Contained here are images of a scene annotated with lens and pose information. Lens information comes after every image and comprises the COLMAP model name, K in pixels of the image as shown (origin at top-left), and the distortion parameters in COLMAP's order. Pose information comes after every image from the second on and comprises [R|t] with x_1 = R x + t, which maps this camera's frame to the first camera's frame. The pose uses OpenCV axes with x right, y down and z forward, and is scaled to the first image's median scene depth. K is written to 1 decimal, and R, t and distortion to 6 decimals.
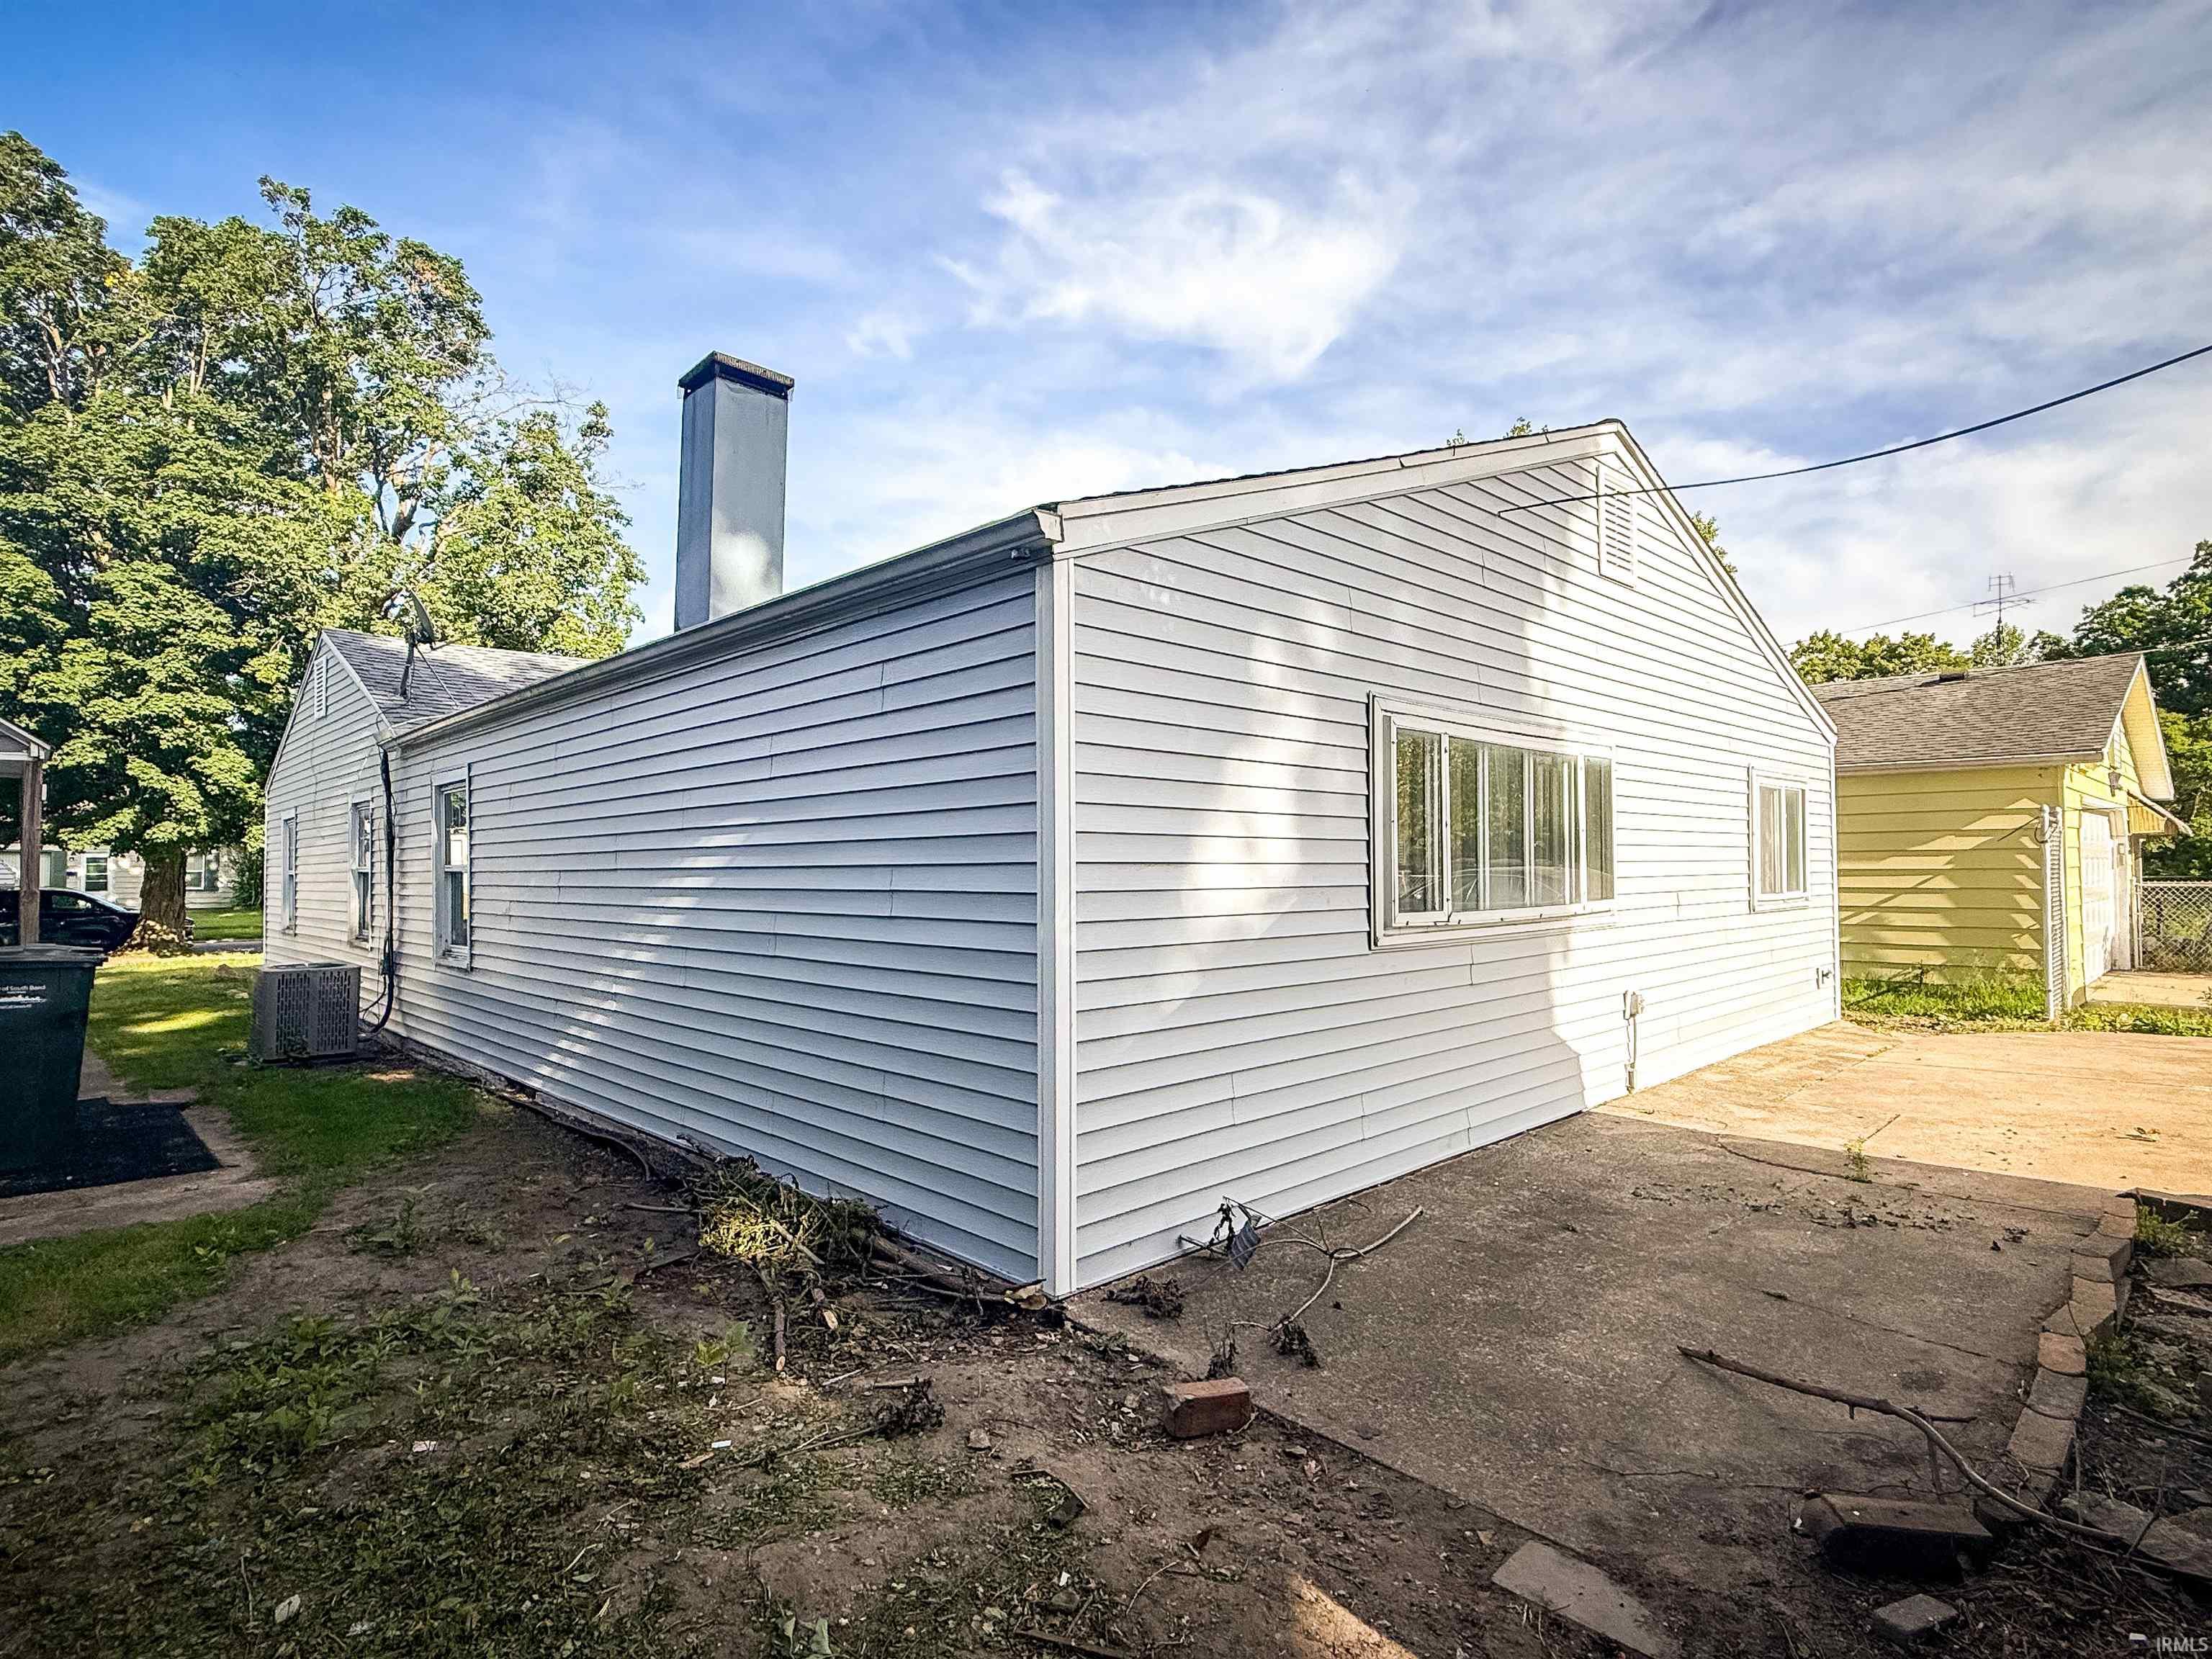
lens RADIAL K [[1137.3, 0, 1106.0], [0, 1137.3, 829.5], [0, 0, 1]] dist [-0.002927, -0.000068]
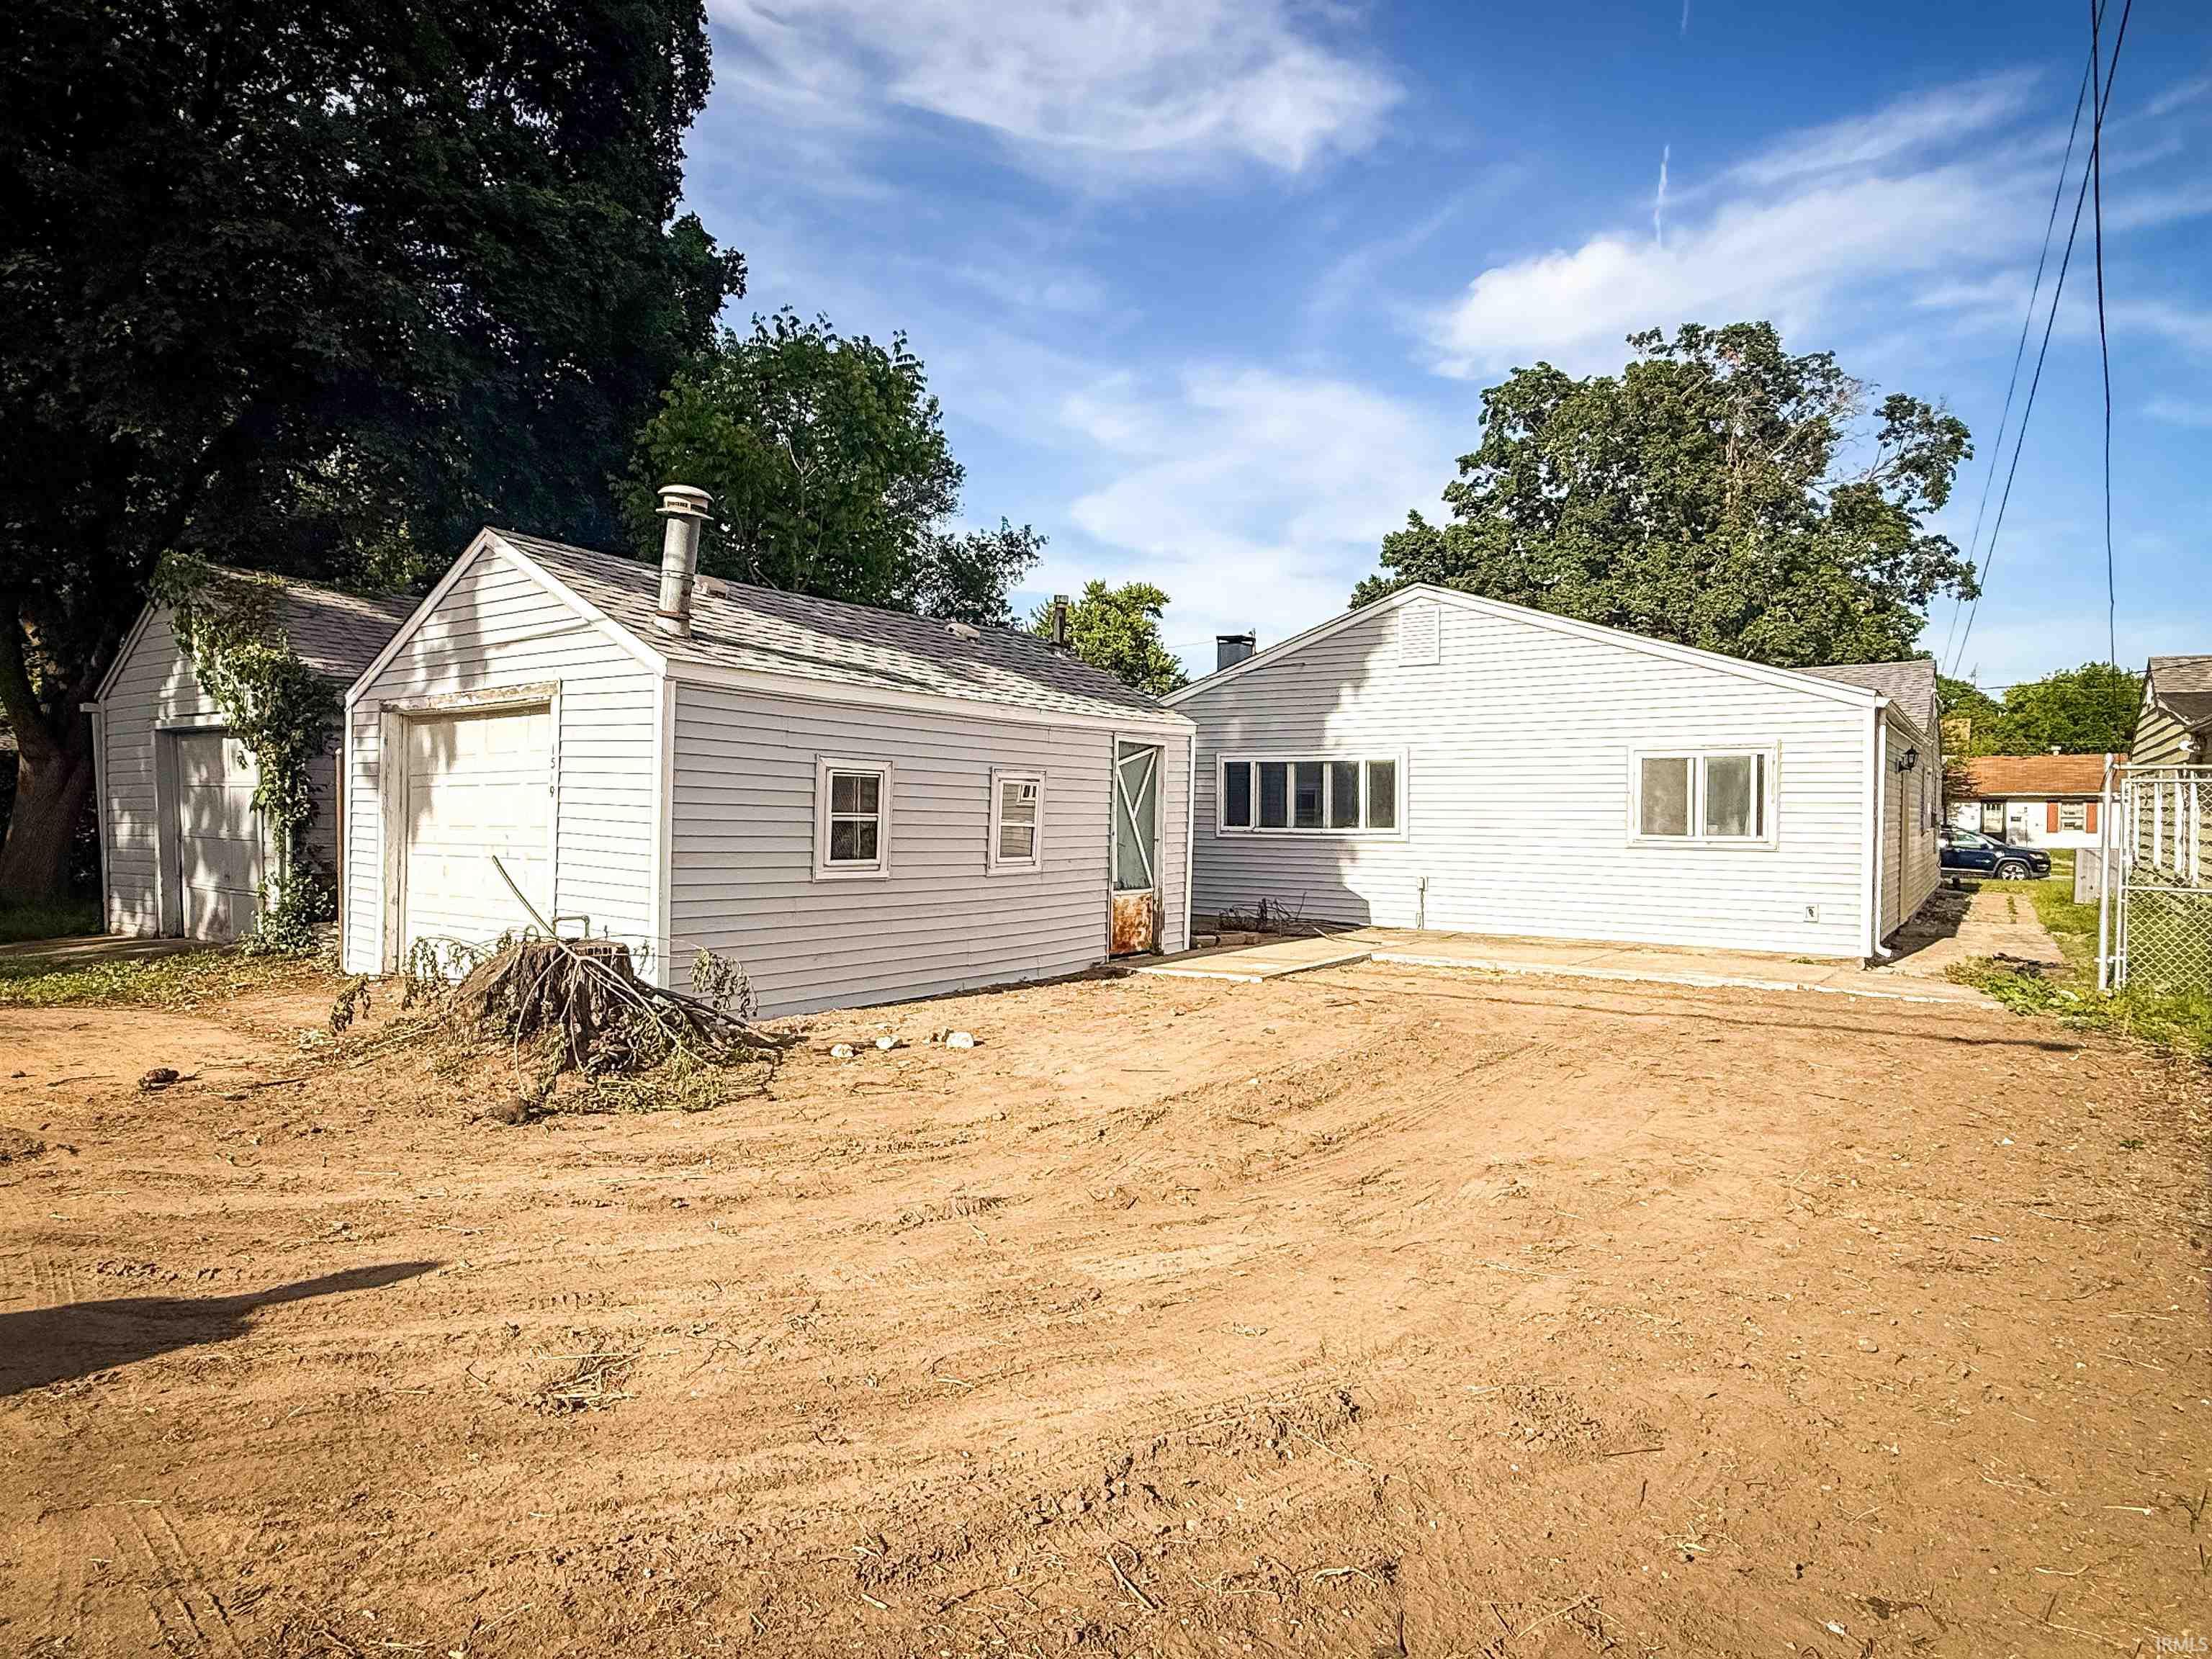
lens RADIAL K [[1263.5, 0, 1106.0], [0, 1263.5, 829.5], [0, 0, 1]] dist [0.000754, 0.000812]
pose [[0.198204, -0.002634, -0.980157, 2.670145], [0.040430, 0.999167, 0.005491, 0.032752], [0.979327, -0.040716, 0.198146, 0.060512]]
